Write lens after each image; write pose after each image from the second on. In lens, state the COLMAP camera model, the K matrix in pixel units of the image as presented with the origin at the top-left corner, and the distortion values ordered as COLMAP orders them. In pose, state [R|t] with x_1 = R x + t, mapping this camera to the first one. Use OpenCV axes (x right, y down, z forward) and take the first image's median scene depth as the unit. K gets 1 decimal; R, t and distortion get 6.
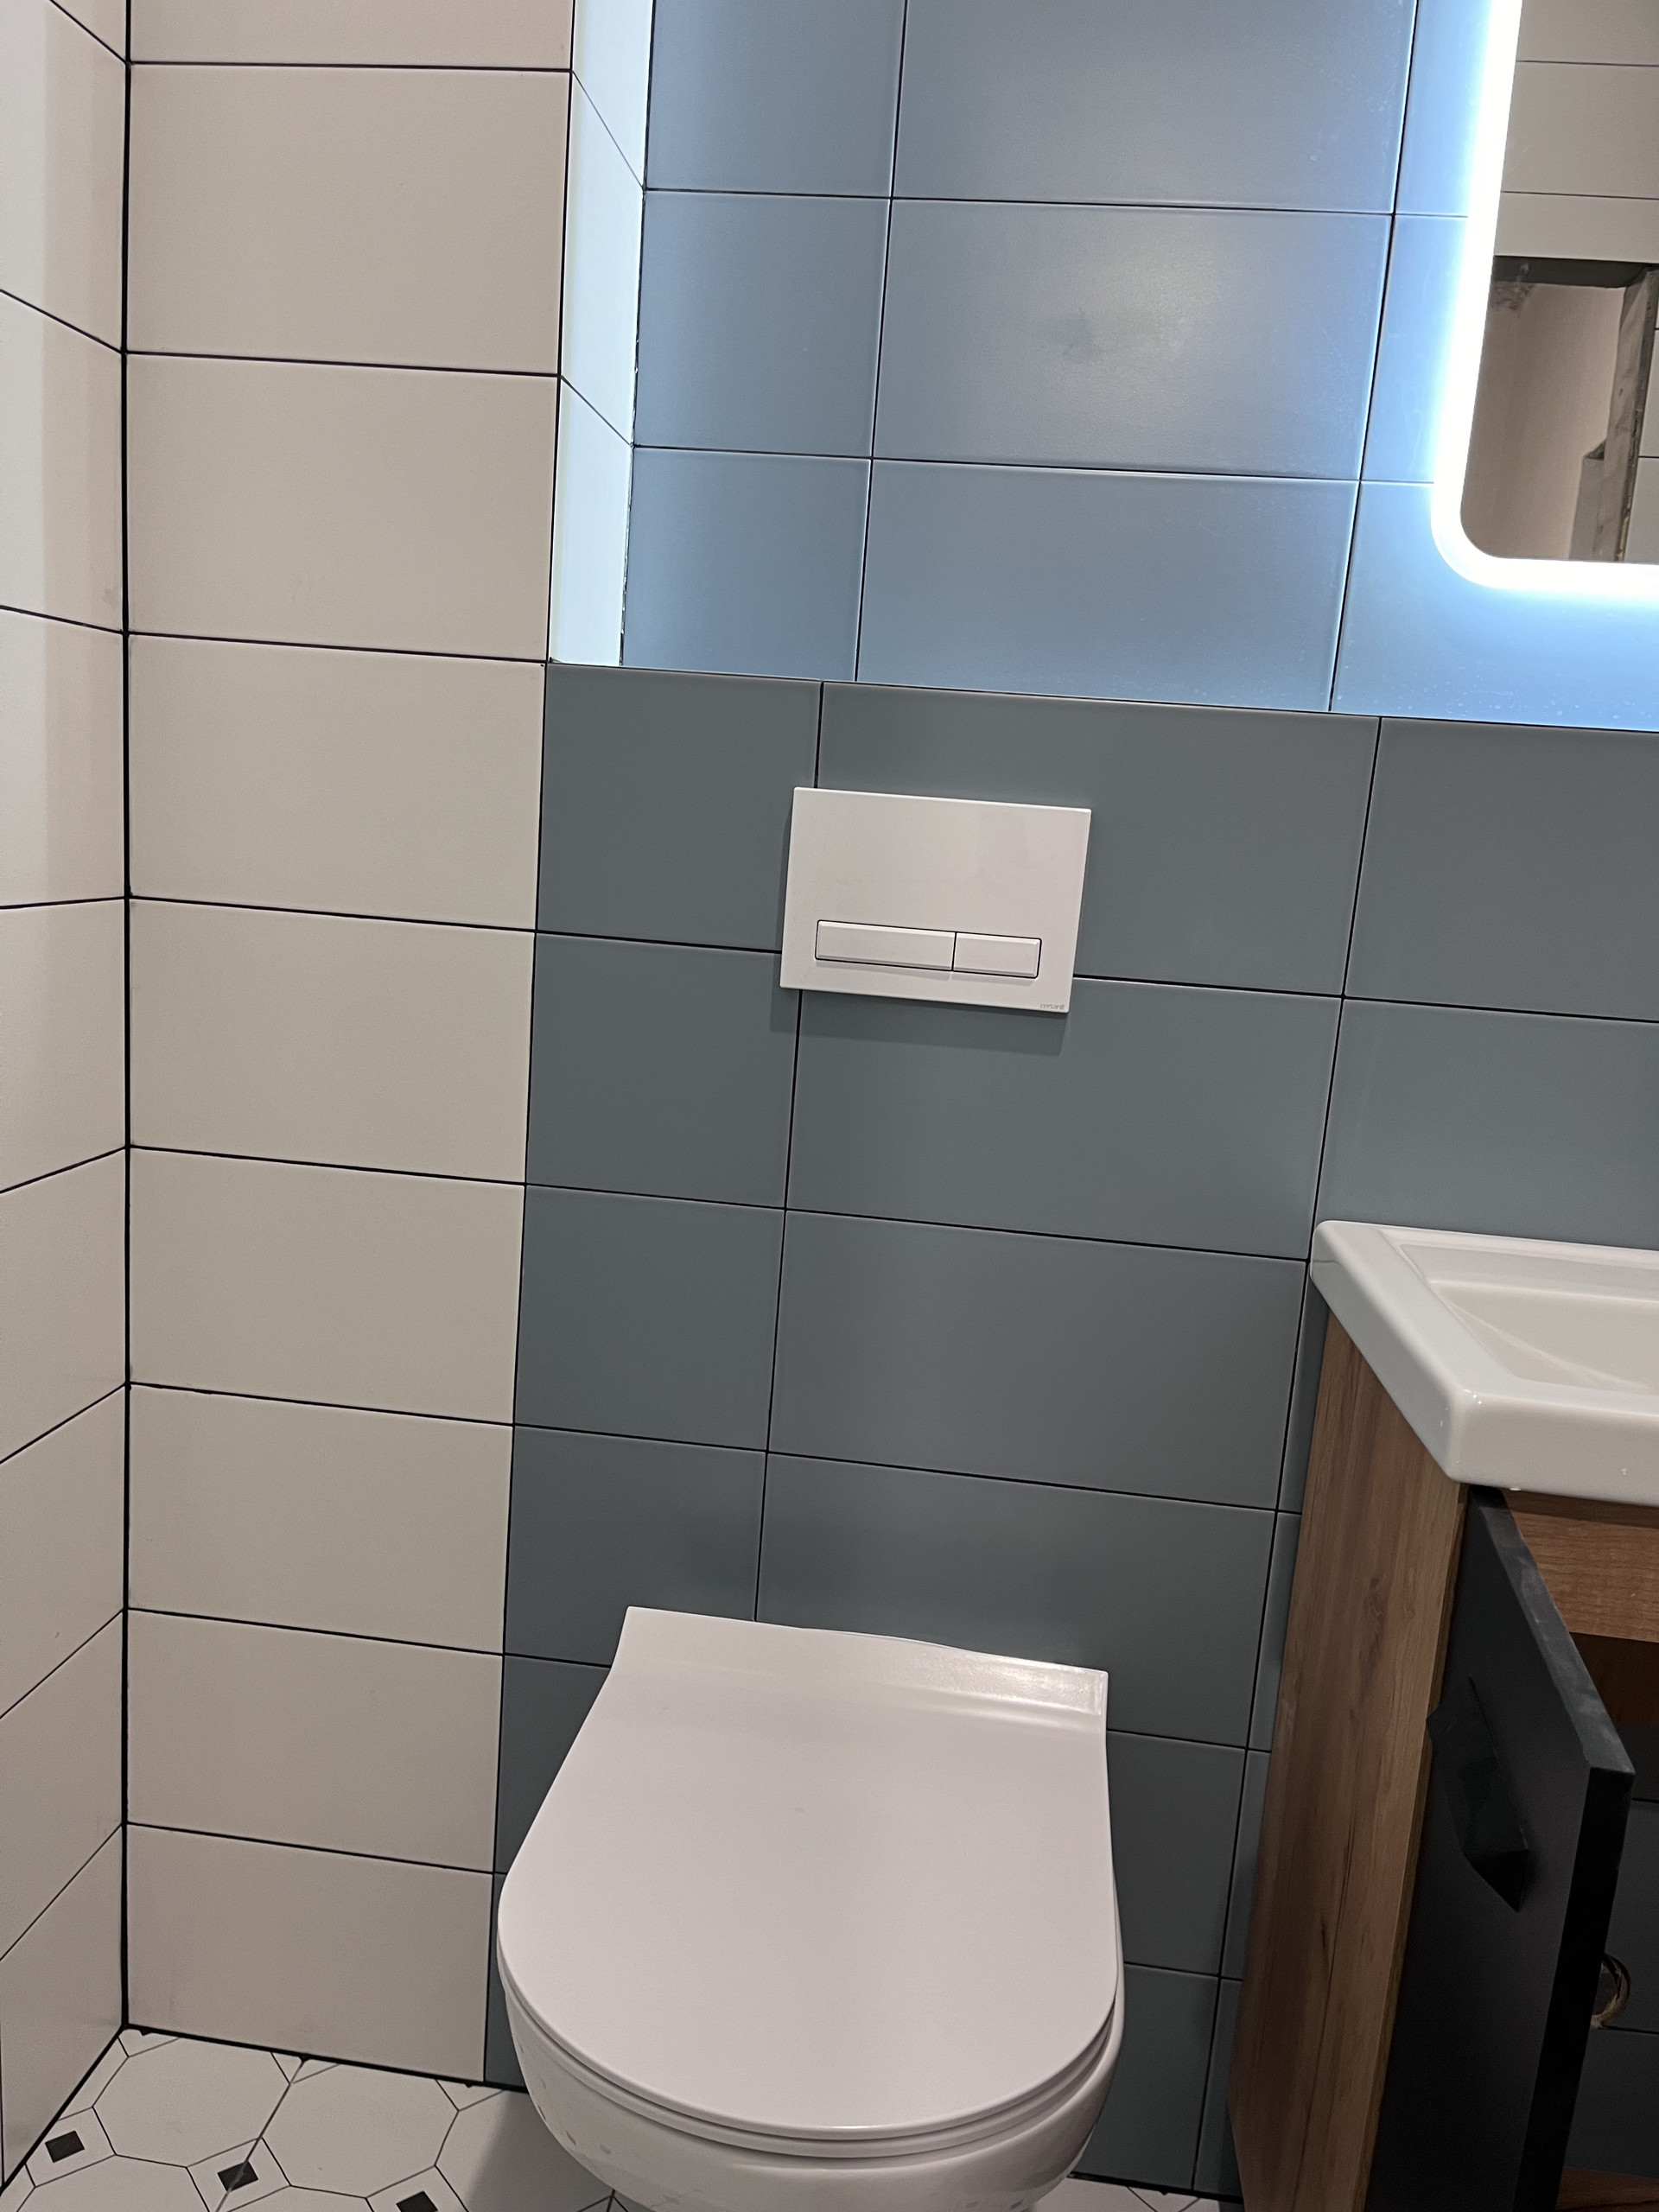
lens RADIAL K [[1677.4, 0, 832.3], [0, 1677.4, 1105.2], [0, 0, 1]] dist [0.049325, -0.040555]
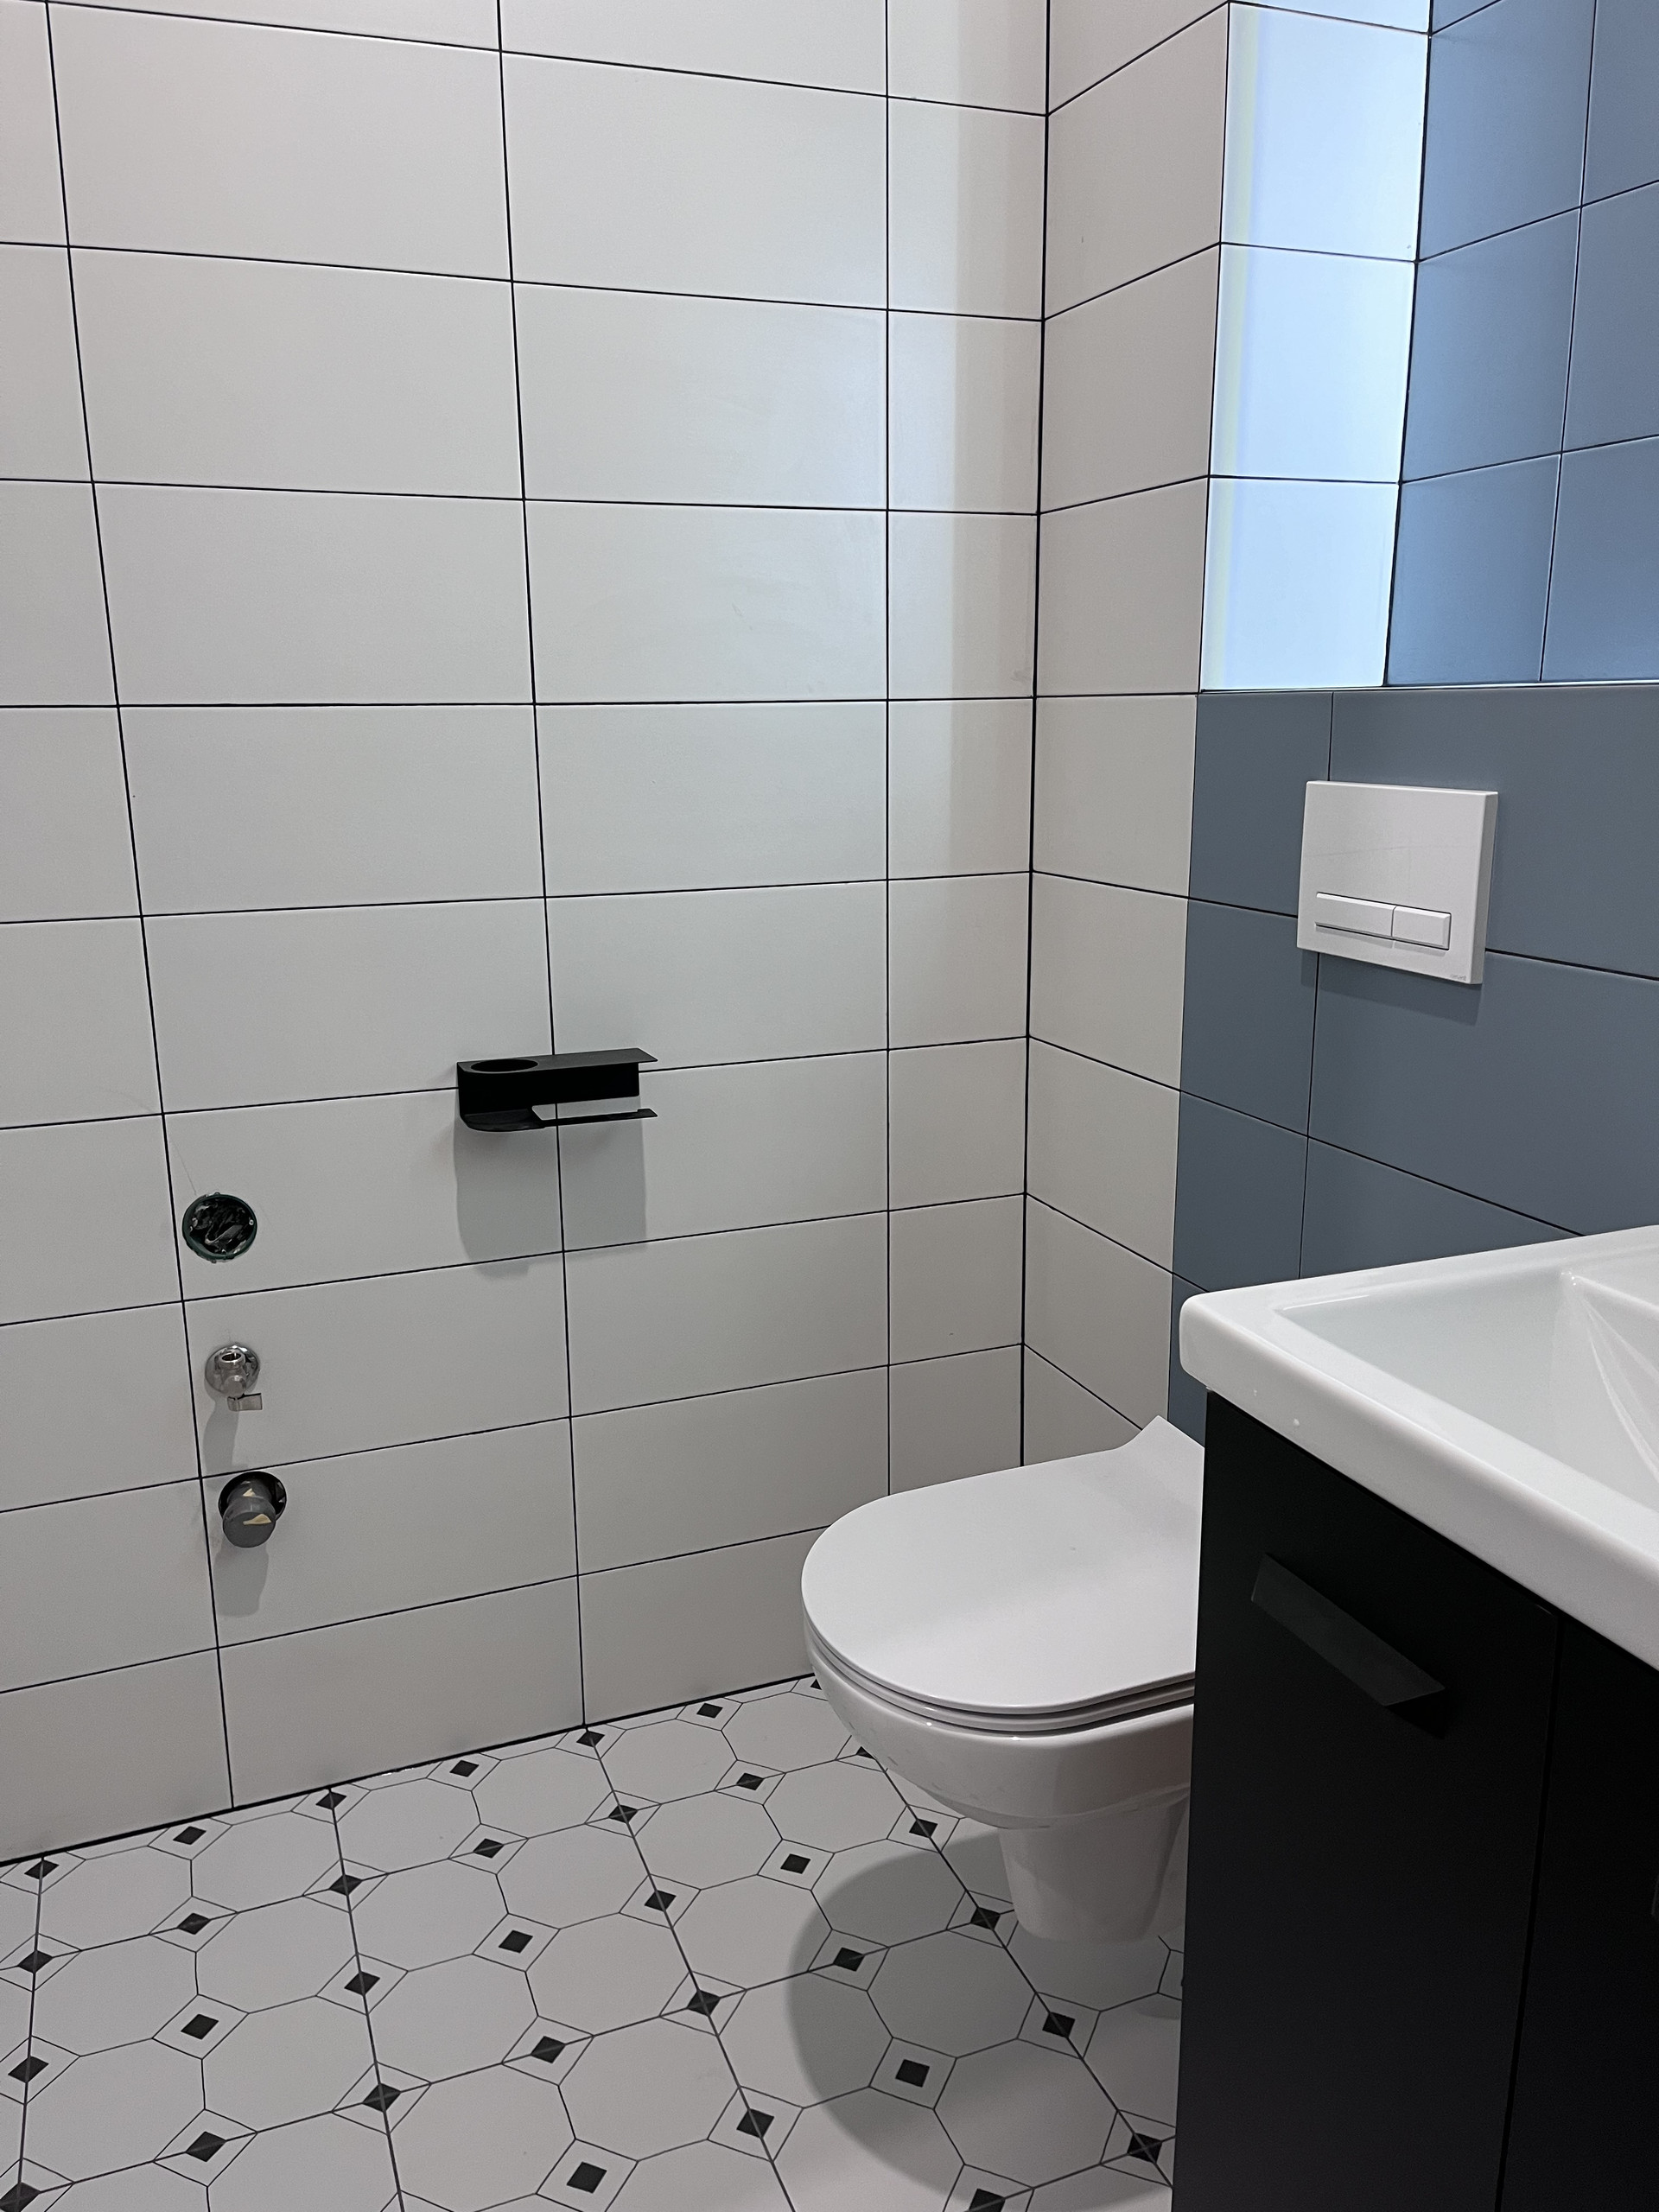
lens RADIAL K [[1677.4, 0, 825.5], [0, 1677.4, 1105.4], [0, 0, 1]] dist [0.049325, -0.040555]
pose [[0.450674, 0.128402, -0.883406, 0.897335], [-0.113624, 0.989803, 0.085900, -0.024562], [0.885428, 0.061664, 0.460668, 0.156349]]
